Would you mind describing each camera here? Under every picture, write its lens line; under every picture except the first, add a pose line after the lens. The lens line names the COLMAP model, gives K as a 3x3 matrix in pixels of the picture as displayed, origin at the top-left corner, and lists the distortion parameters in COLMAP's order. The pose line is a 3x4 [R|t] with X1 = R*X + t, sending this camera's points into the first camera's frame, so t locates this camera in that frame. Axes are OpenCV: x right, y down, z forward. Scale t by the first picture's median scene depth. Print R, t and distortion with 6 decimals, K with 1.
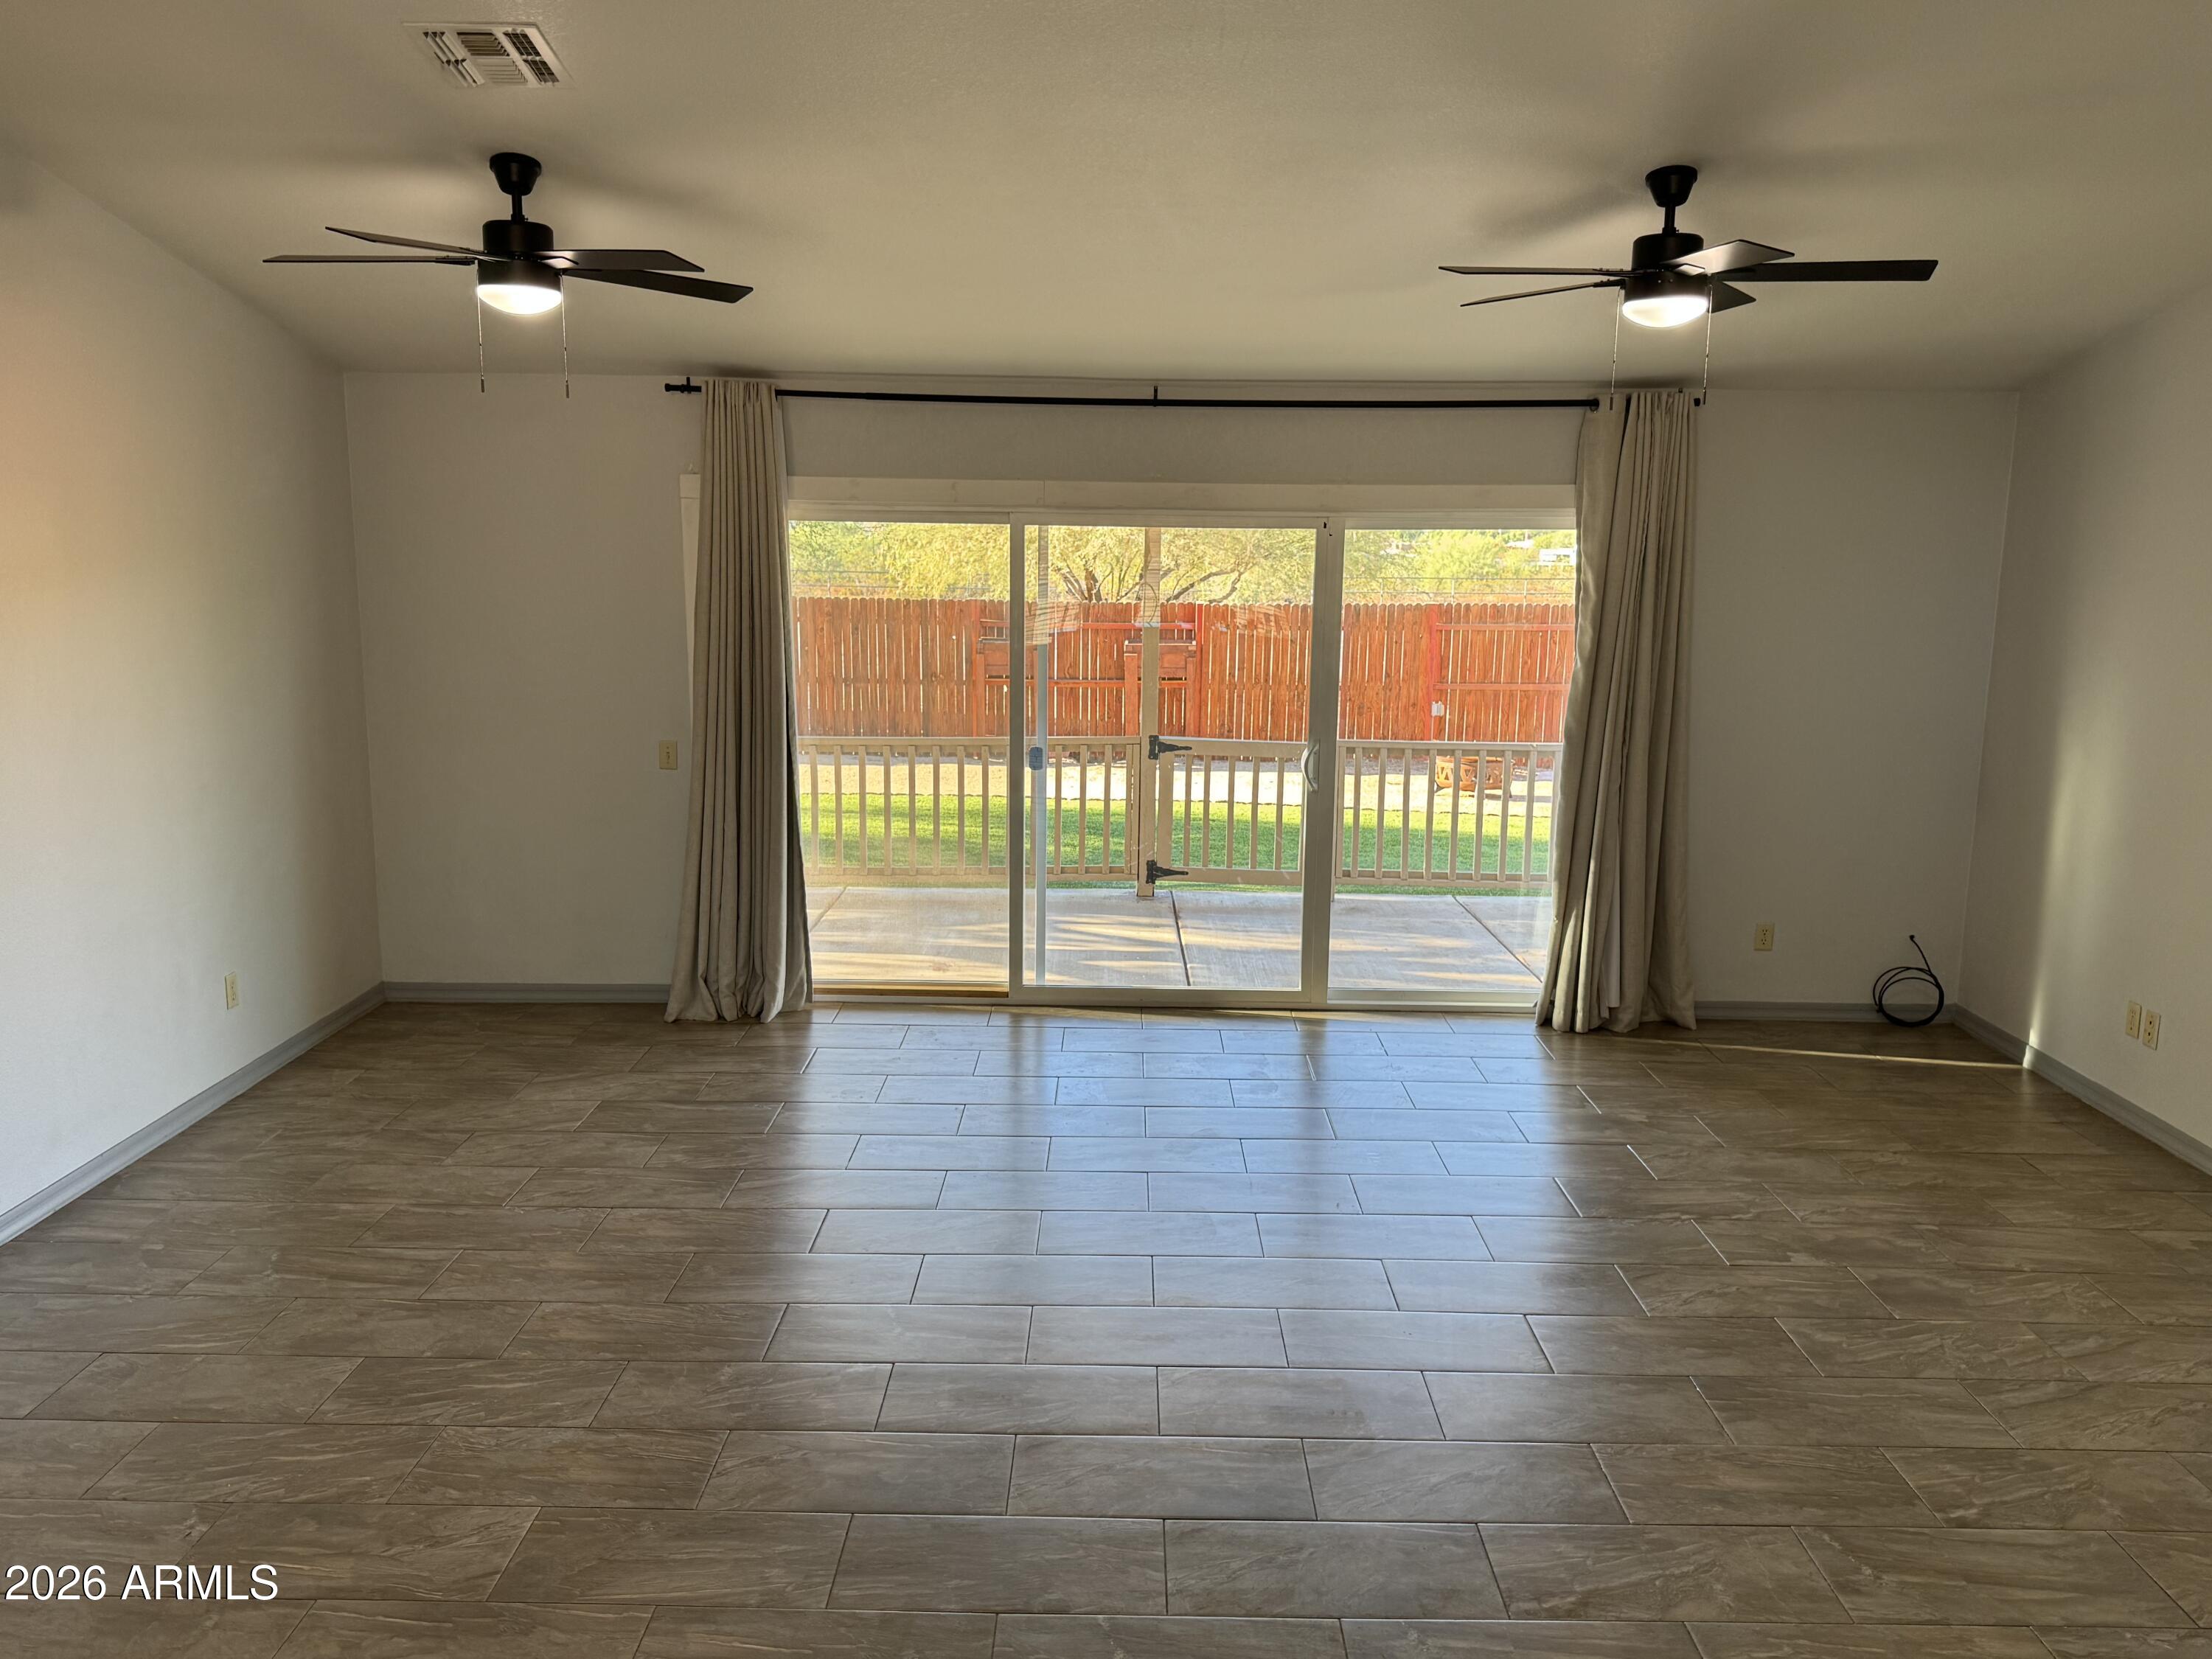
lens RADIAL K [[1726.8, 0, 1107.3], [0, 1726.8, 835.7], [0, 0, 1]] dist [0.011478, 0.000352]
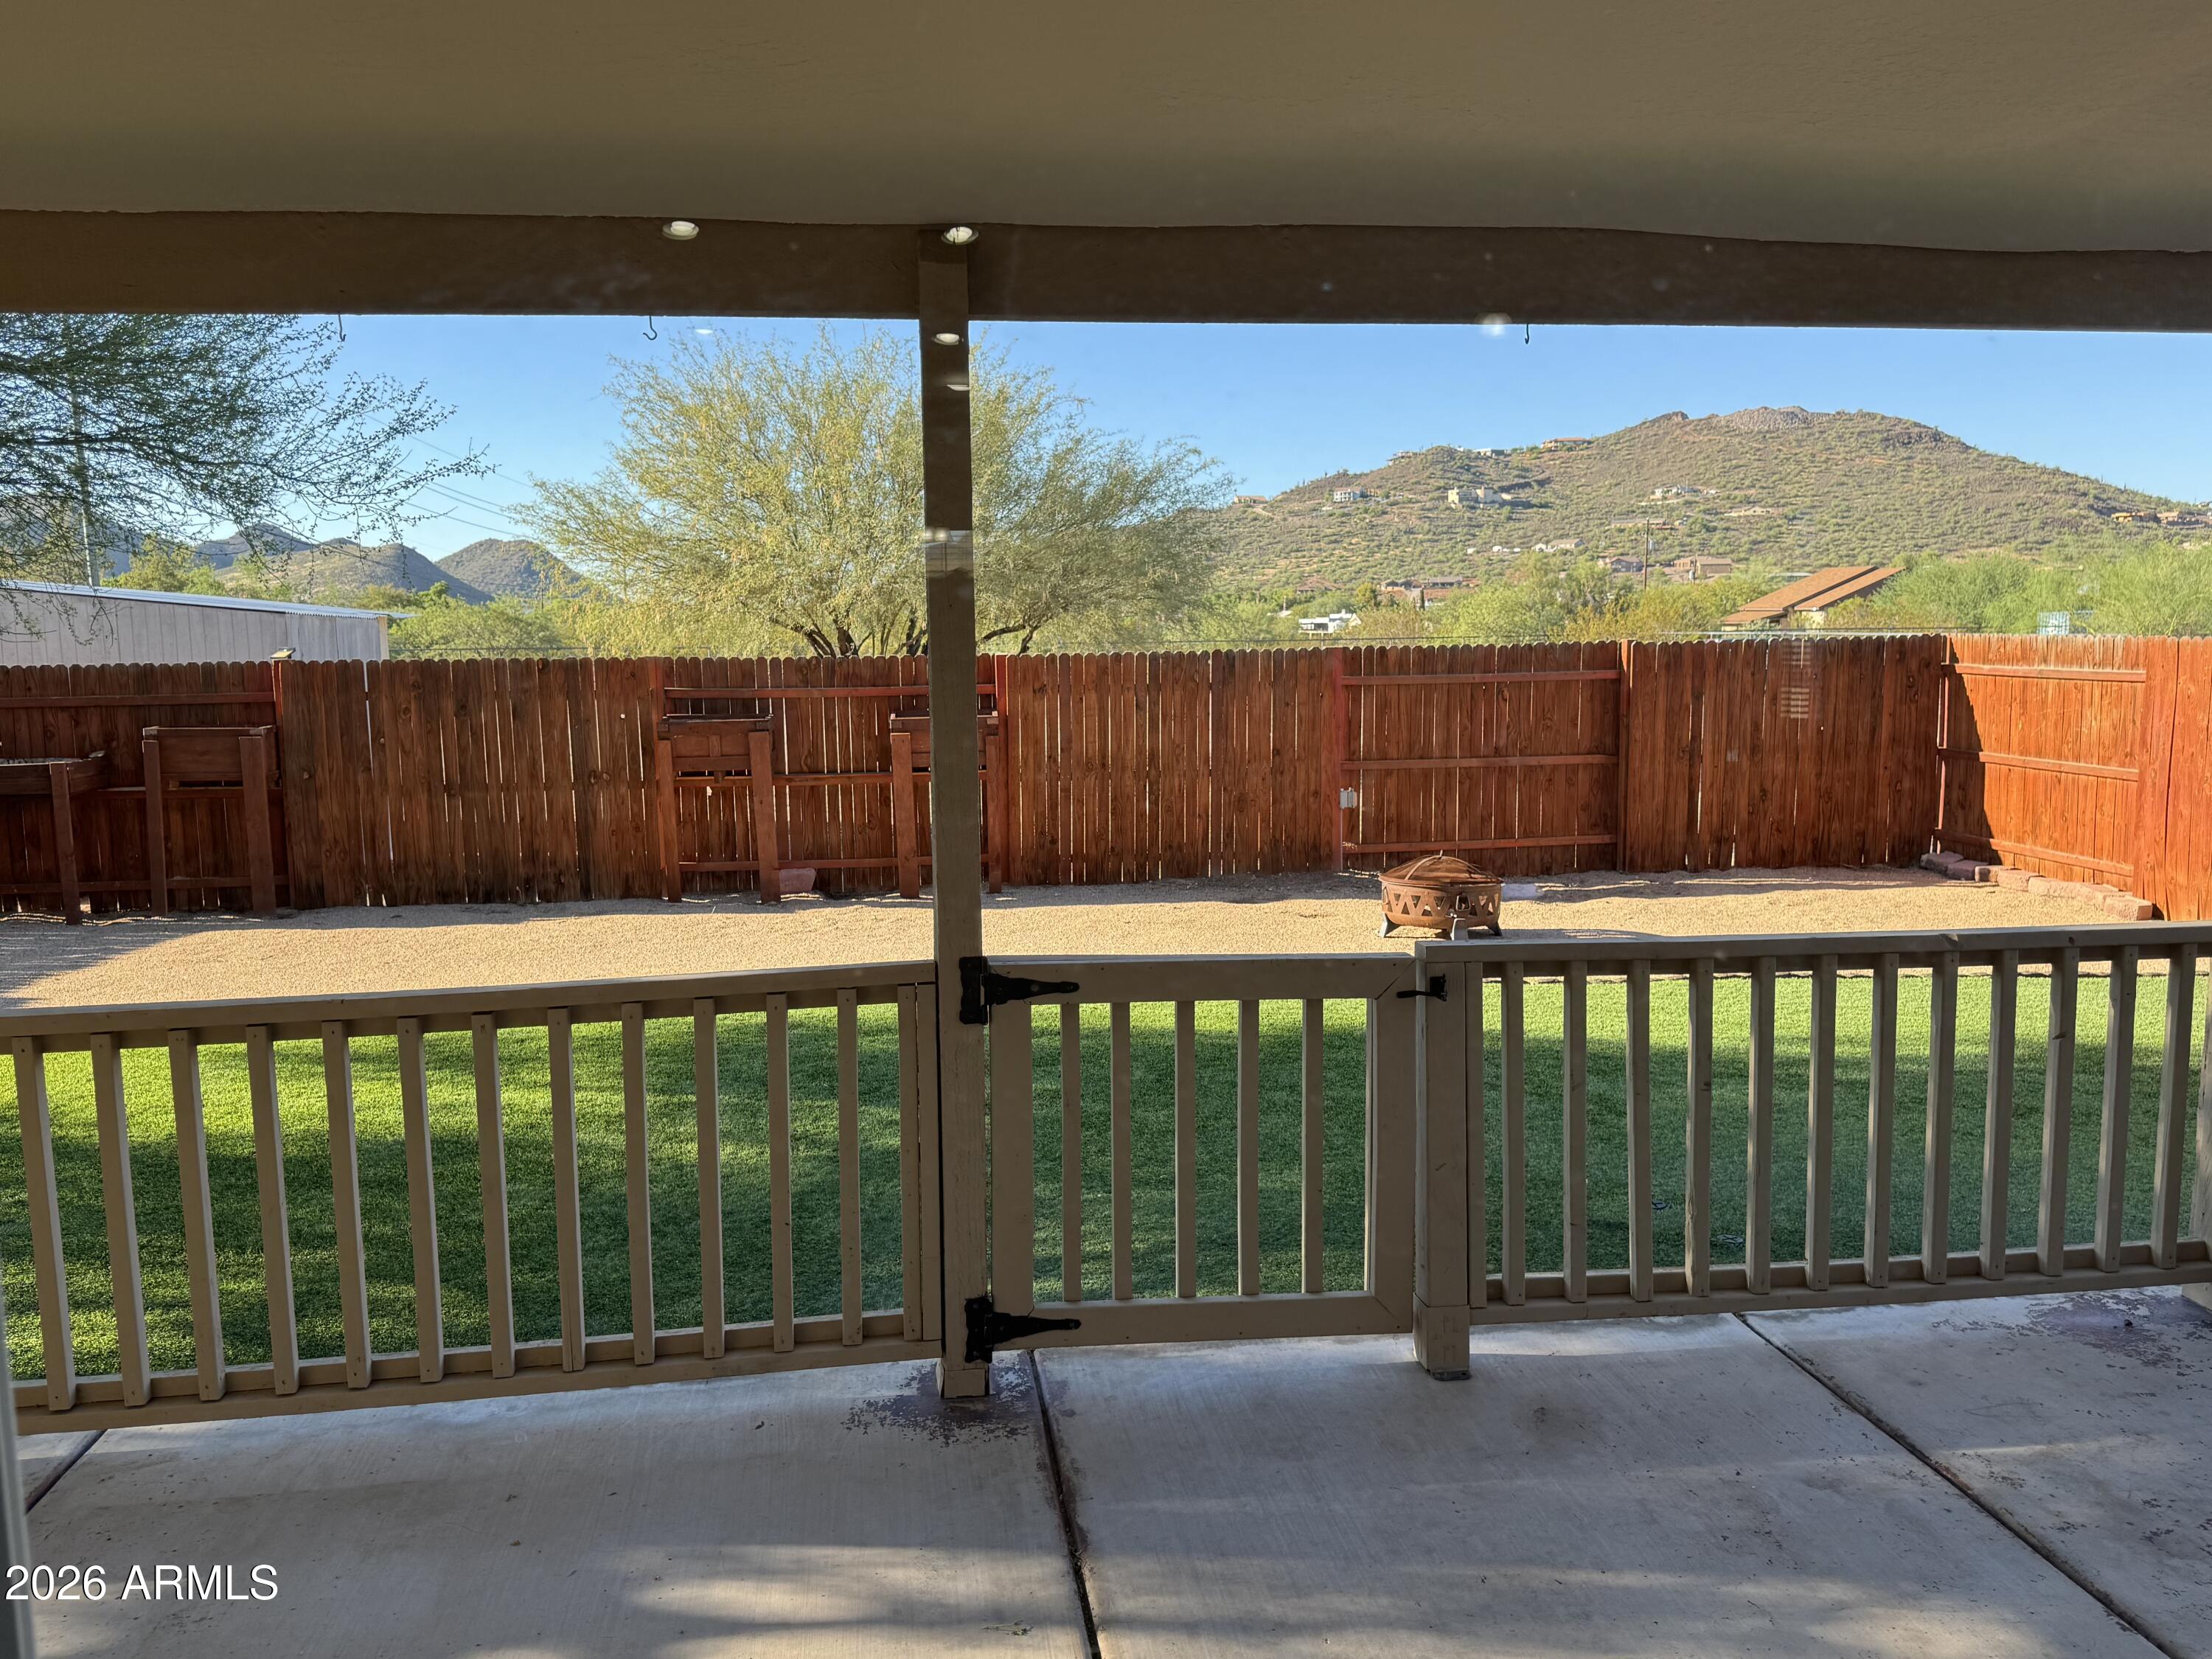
lens RADIAL K [[1726.8, 0, 1111.8], [0, 1726.8, 828.9], [0, 0, 1]] dist [0.011478, 0.000352]
pose [[0.990356, -0.038633, 0.133048, 0.004641], [0.044948, 0.997985, -0.044791, -0.034572], [-0.131050, 0.050340, 0.990097, 0.329772]]
